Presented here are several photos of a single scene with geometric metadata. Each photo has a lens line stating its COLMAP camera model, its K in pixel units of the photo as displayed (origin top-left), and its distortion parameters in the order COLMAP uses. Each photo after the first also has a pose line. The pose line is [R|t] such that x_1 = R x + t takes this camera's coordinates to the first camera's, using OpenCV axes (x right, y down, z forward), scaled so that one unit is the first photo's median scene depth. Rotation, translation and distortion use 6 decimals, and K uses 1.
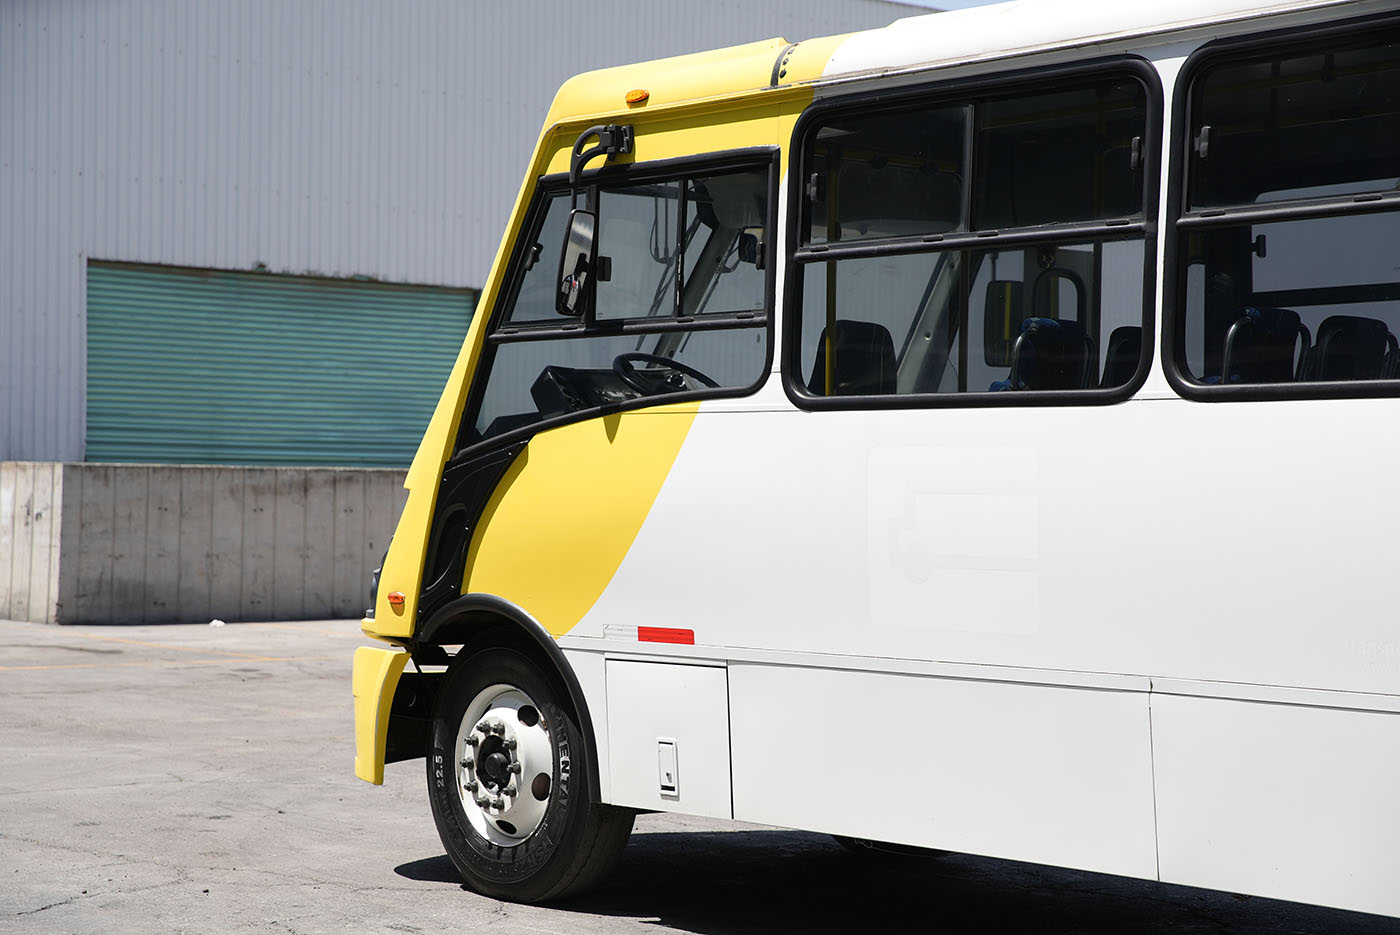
lens RADIAL K [[2395.8, 0, 711.3], [0, 2395.8, 469.3], [0, 0, 1]] dist [0.105349, 0.000000]
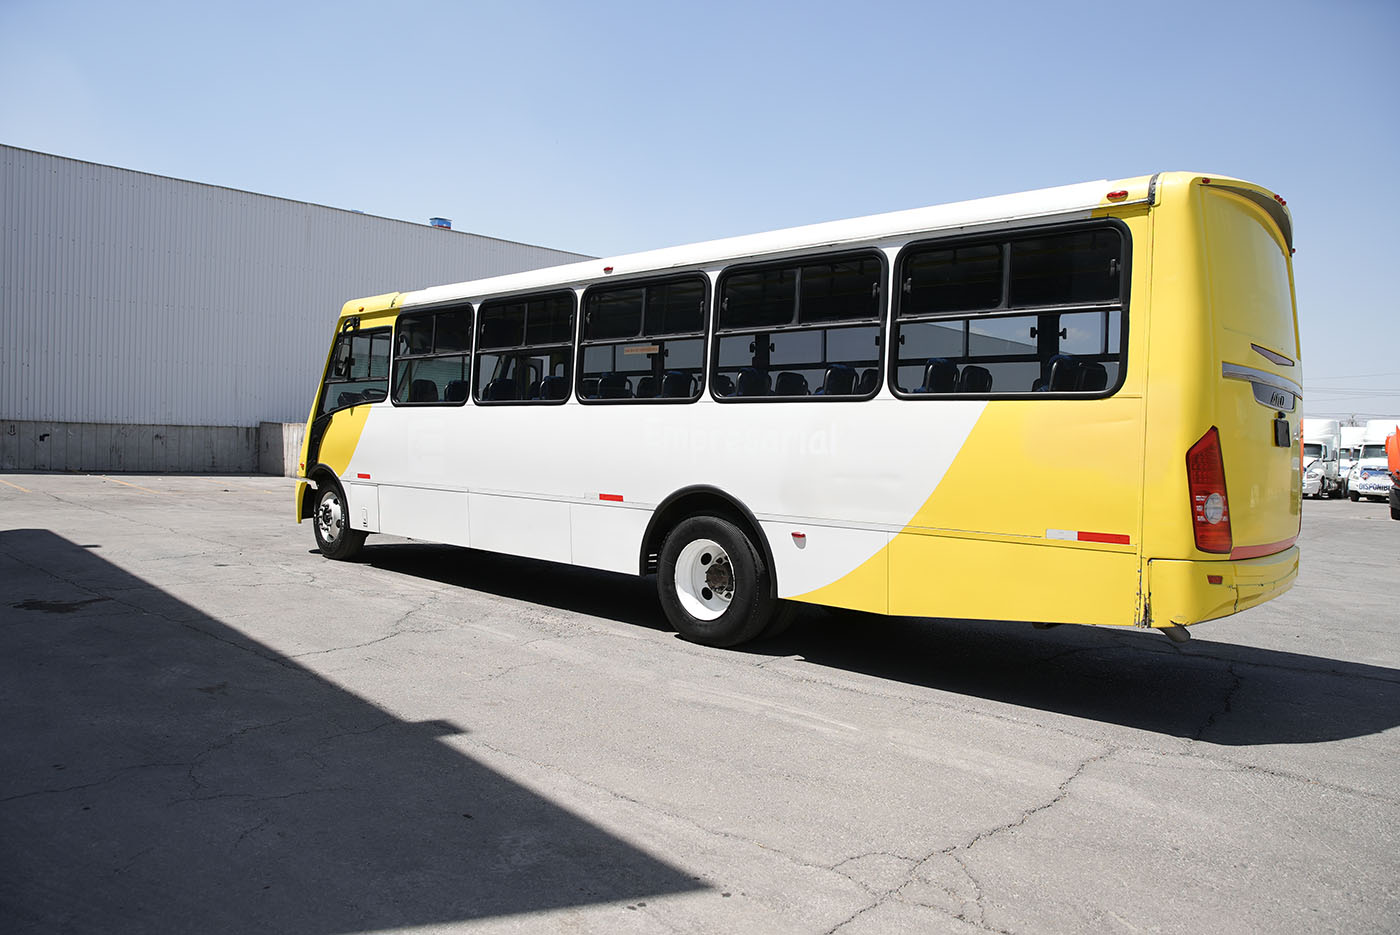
lens RADIAL K [[1121.4, 0, 690.0], [0, 1121.4, 453.4], [0, 0, 1]] dist [-0.125464, -0.001279]
pose [[0.999130, 0.015565, -0.038694, 0.440184], [-0.014706, 0.999642, 0.022368, -0.001017], [0.039028, -0.021779, 0.999001, -0.437017]]
